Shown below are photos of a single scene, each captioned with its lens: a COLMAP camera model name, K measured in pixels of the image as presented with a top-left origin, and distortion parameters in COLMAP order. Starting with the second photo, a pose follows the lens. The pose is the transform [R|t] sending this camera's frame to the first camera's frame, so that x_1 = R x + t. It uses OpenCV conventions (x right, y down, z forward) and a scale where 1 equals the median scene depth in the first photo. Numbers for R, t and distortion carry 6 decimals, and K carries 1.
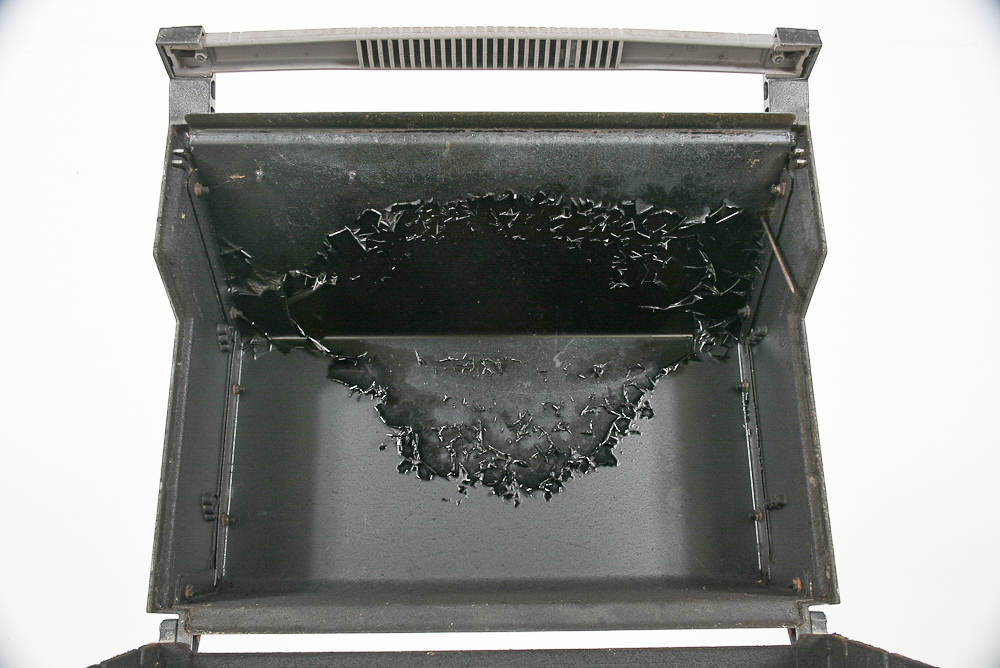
lens RADIAL K [[856.4, 0, 500.0], [0, 856.4, 334.0], [0, 0, 1]] dist [0.000274, 0.003028]
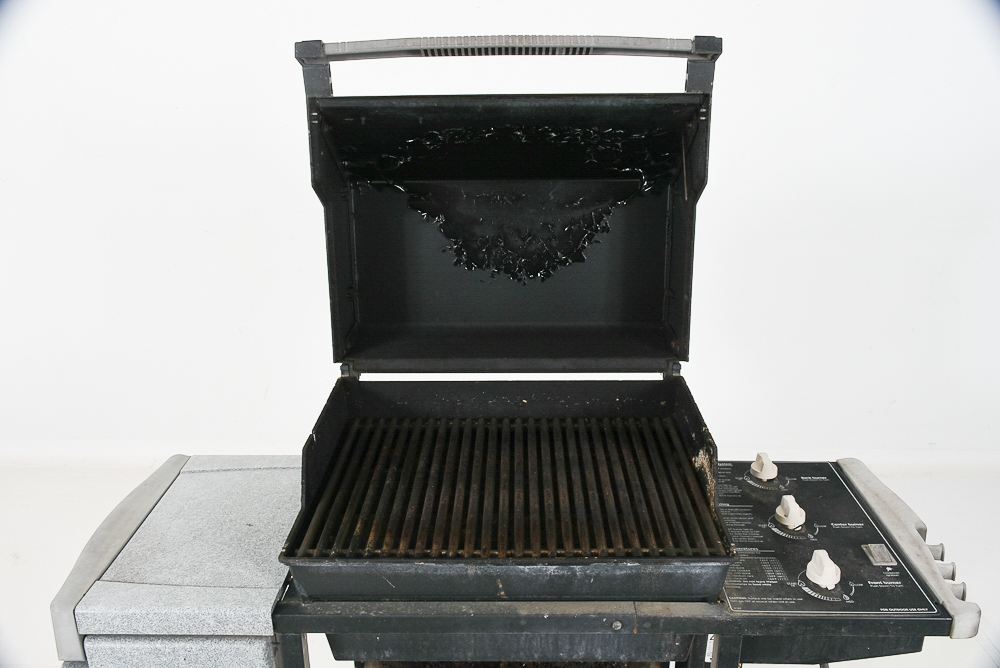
lens RADIAL K [[856.4, 0, 500.0], [0, 856.4, 334.0], [0, 0, 1]] dist [0.000274, 0.003028]
pose [[0.999362, 0.012472, -0.033468, 0.029784], [0.006999, 0.850492, 0.525941, -0.615682], [0.035024, -0.525840, 0.849862, -0.504884]]
